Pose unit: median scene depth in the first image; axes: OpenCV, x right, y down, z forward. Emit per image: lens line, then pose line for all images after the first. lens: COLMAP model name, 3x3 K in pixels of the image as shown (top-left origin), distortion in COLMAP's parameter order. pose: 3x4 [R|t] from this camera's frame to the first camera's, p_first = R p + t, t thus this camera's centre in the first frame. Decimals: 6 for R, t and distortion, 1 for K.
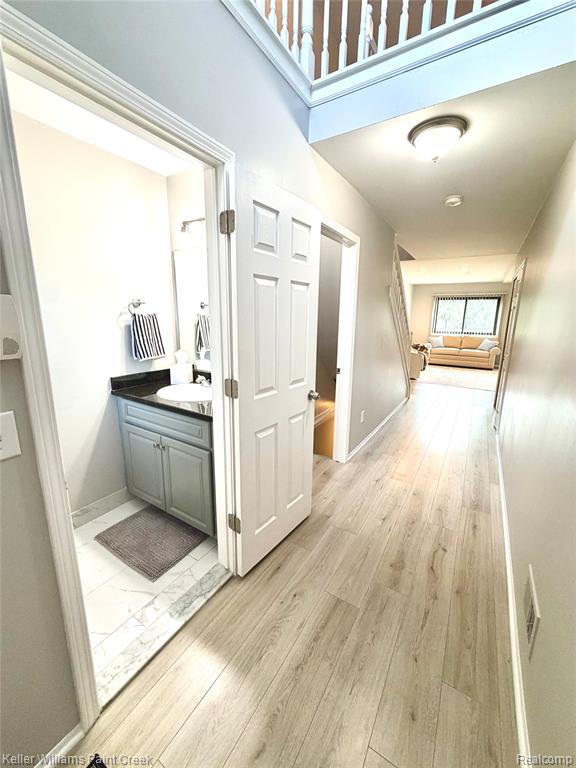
lens RADIAL K [[306.1, 0, 288.8], [0, 306.1, 381.0], [0, 0, 1]] dist [-0.002321, -0.000100]
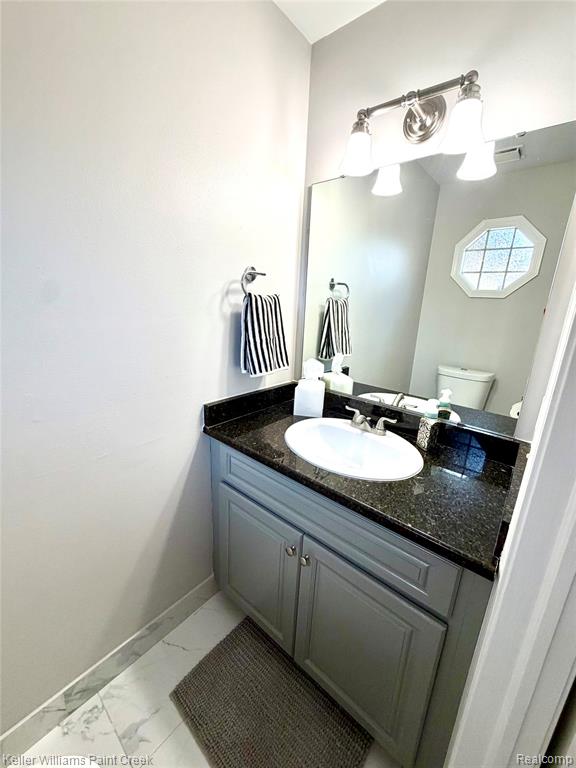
lens RADIAL K [[306.1, 0, 286.8], [0, 306.1, 380.2], [0, 0, 1]] dist [-0.002321, -0.000100]
pose [[0.990203, 0.065654, -0.123238, -0.357322], [-0.060214, 0.997061, 0.047369, -0.092081], [0.125986, -0.039484, 0.991246, 0.449114]]
